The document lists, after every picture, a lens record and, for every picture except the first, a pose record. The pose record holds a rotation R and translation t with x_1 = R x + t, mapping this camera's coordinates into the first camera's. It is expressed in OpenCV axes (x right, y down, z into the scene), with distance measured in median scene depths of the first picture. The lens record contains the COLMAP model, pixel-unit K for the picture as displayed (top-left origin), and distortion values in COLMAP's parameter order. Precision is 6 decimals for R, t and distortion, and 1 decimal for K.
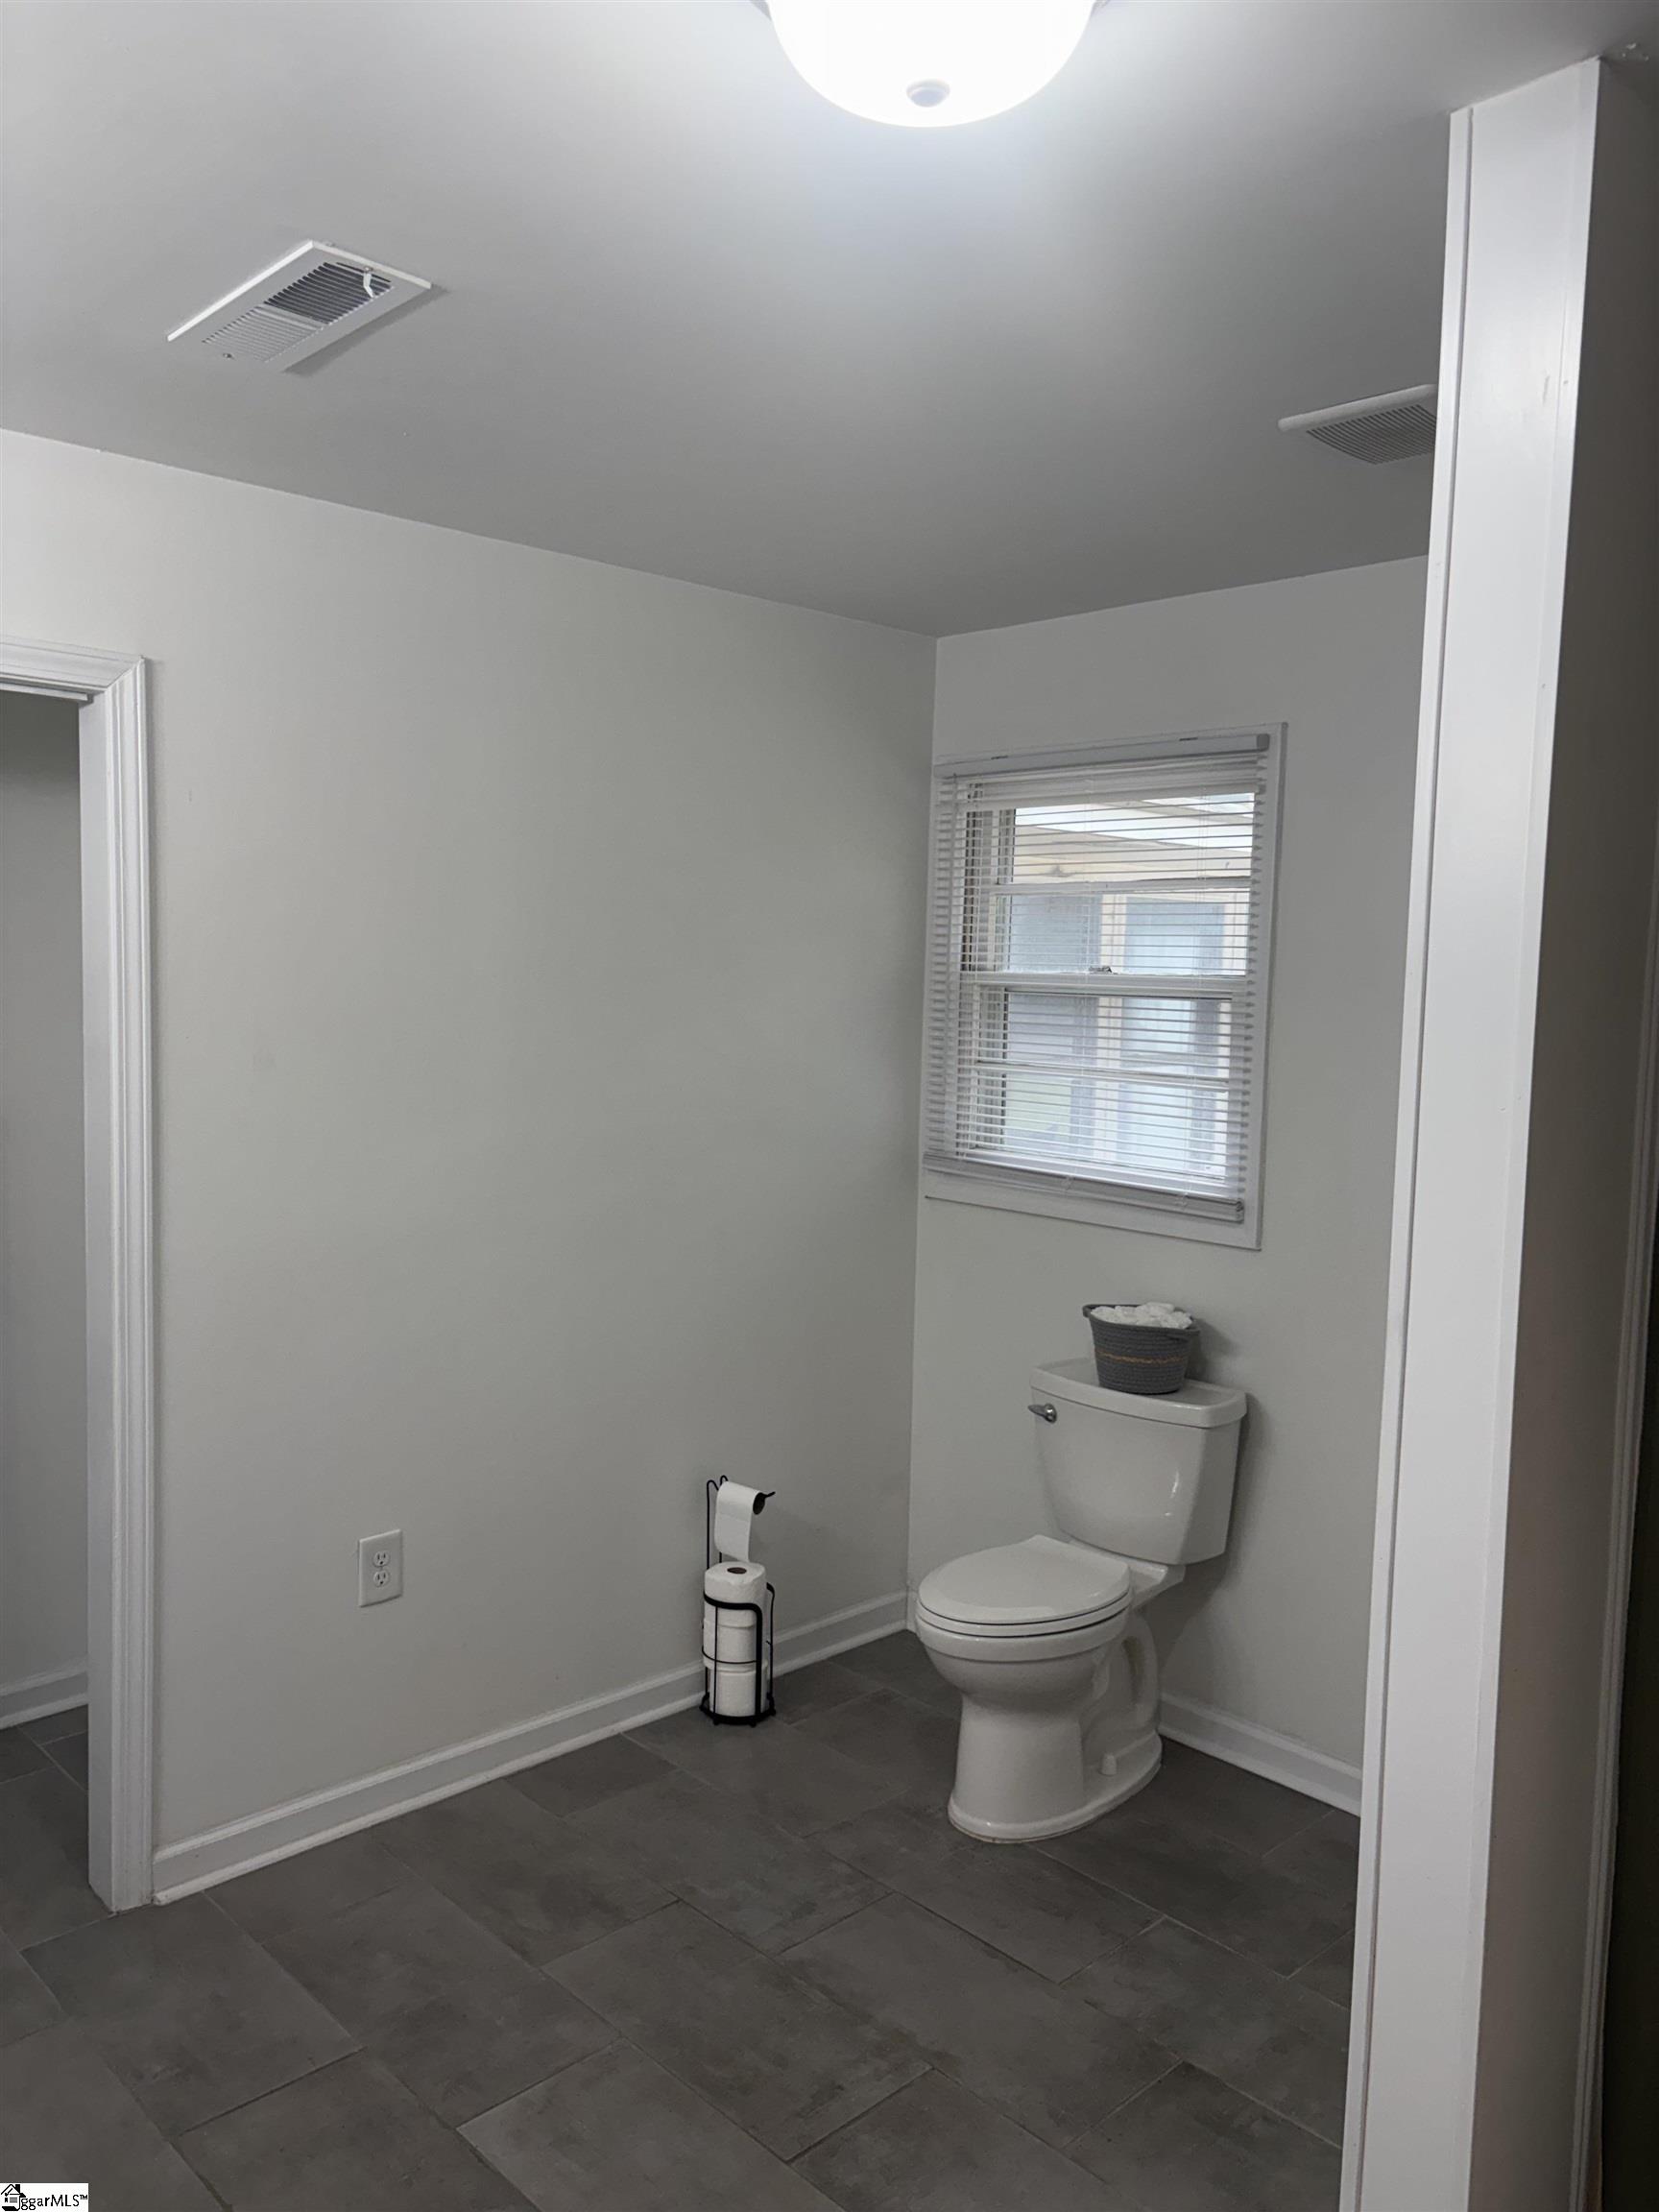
lens RADIAL K [[1683.2, 0, 835.2], [0, 1683.2, 1099.2], [0, 0, 1]] dist [0.020829, -0.010999]
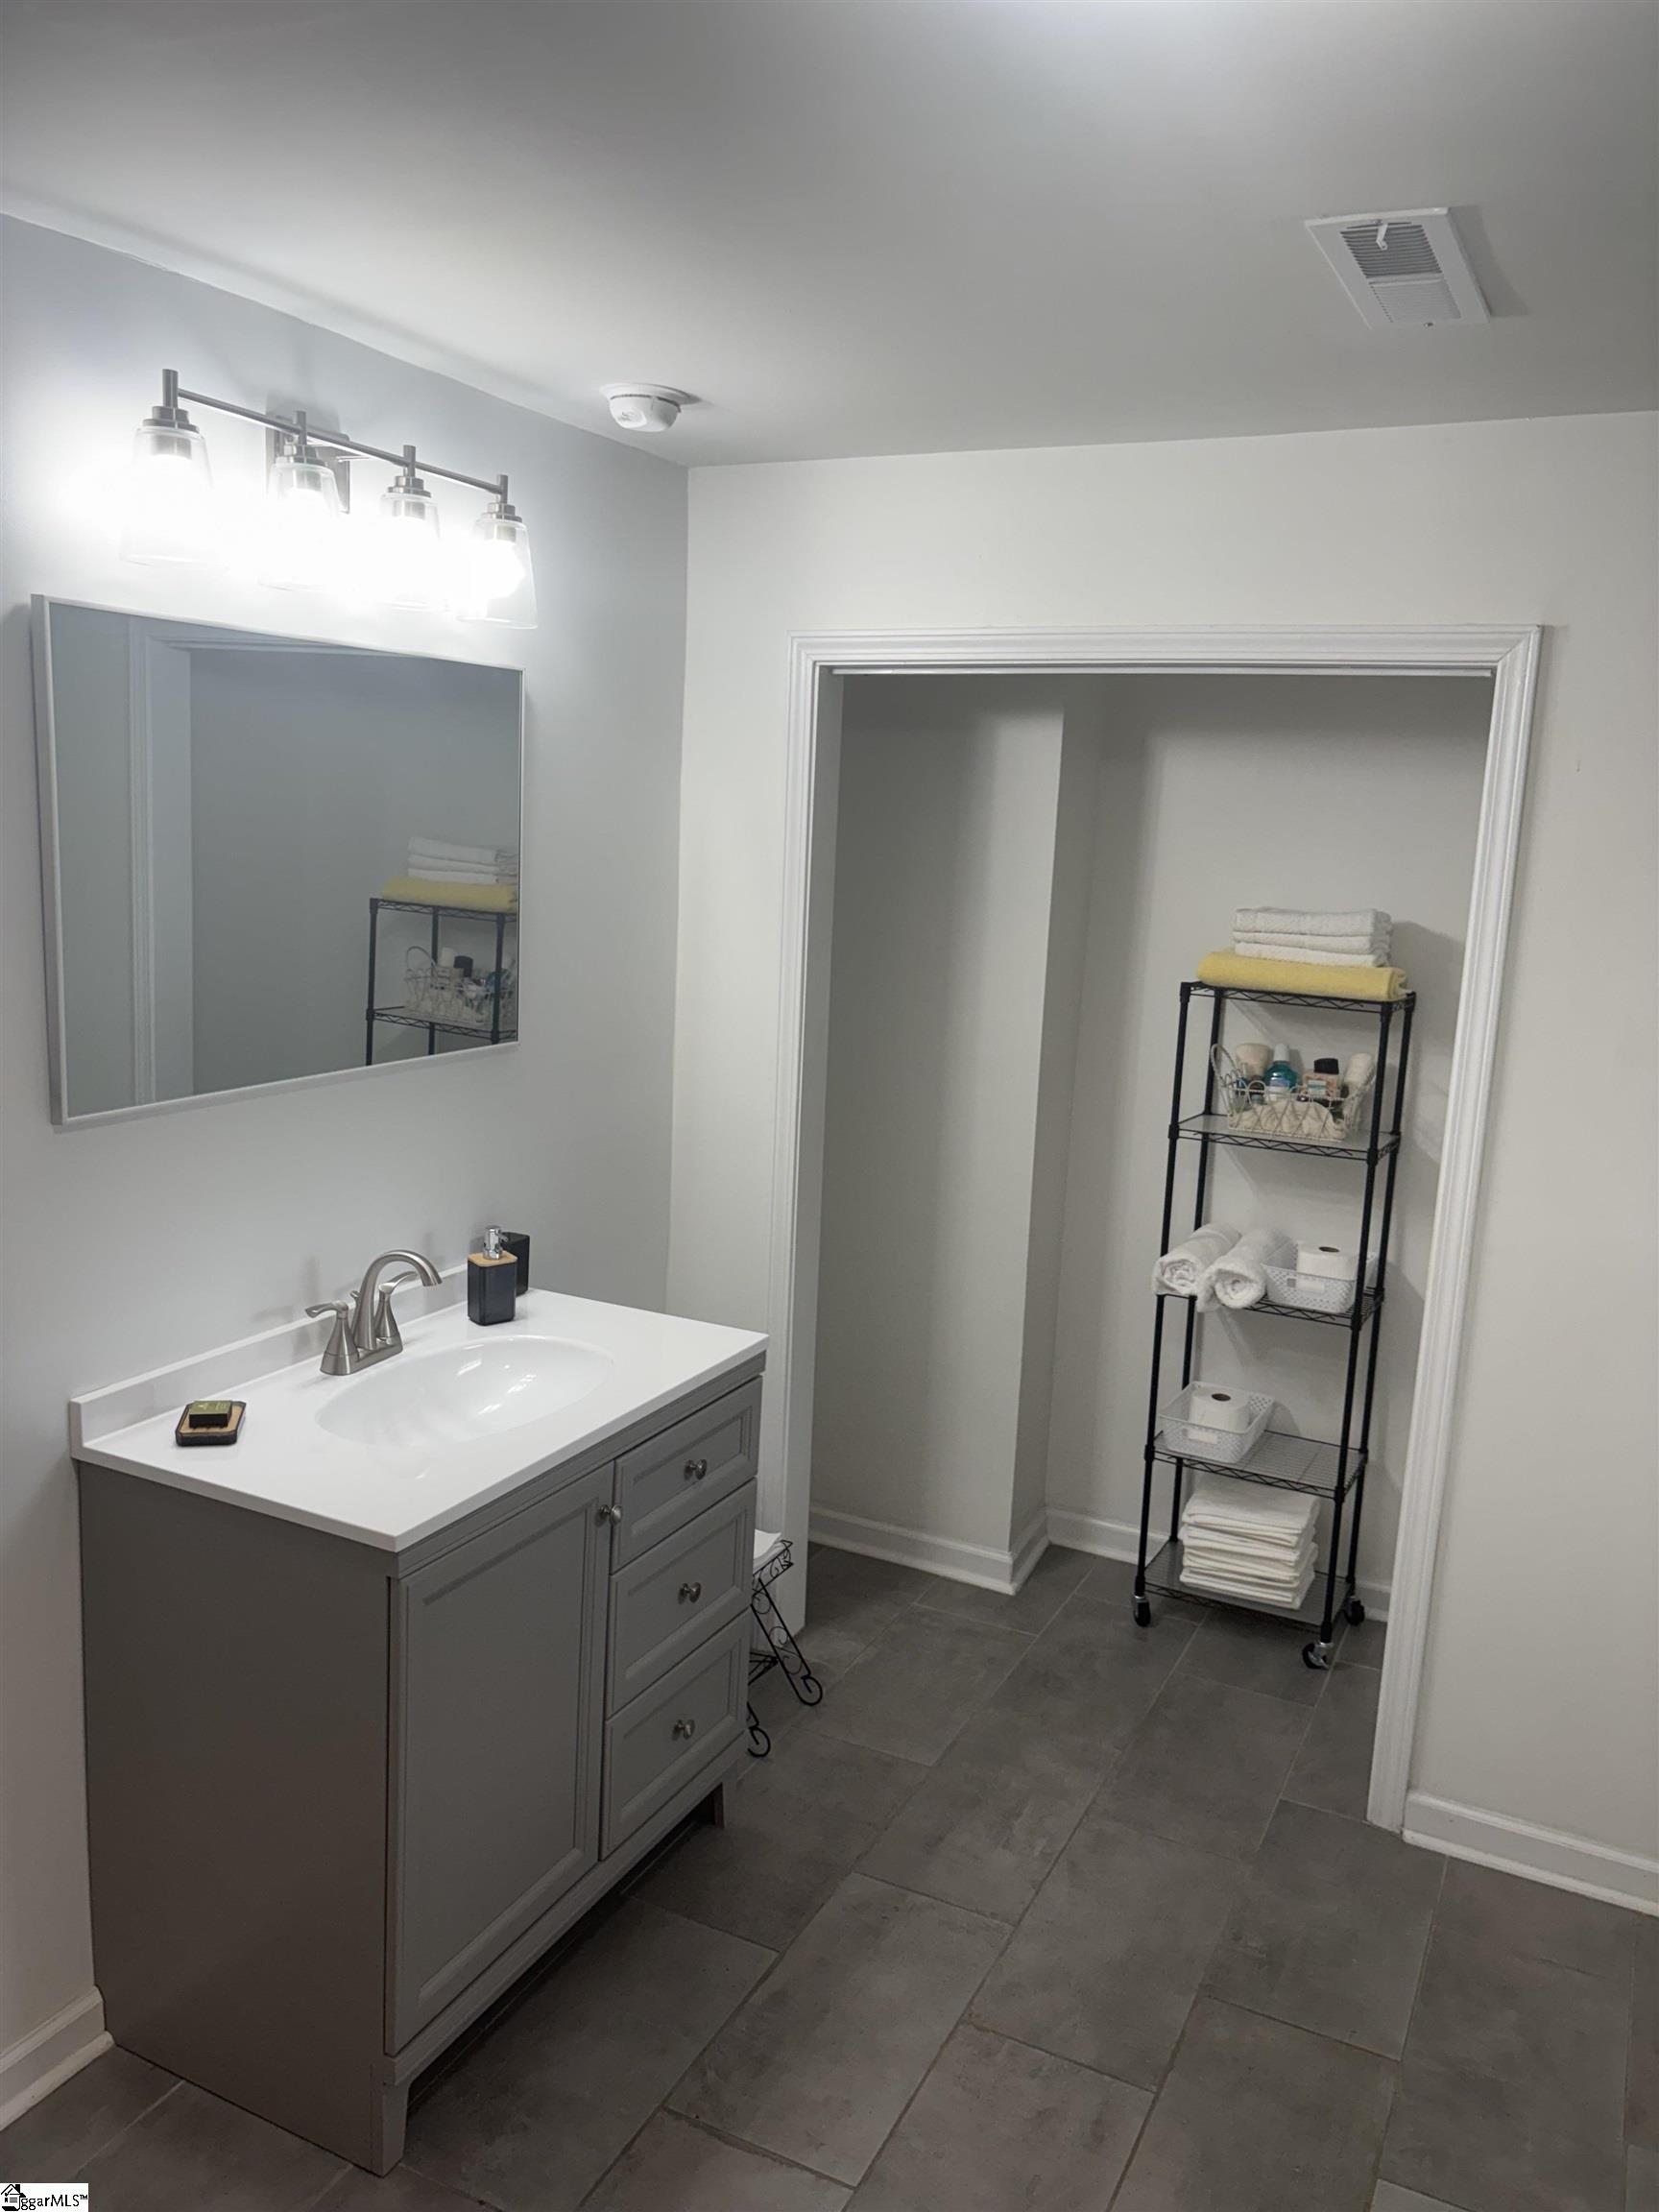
lens RADIAL K [[1683.2, 0, 834.8], [0, 1683.2, 1110.0], [0, 0, 1]] dist [0.020829, -0.010999]
pose [[0.344334, 0.151535, -0.926537, 0.399295], [-0.109697, 0.986622, 0.120594, -0.058802], [0.932417, 0.060113, 0.356350, 0.290402]]
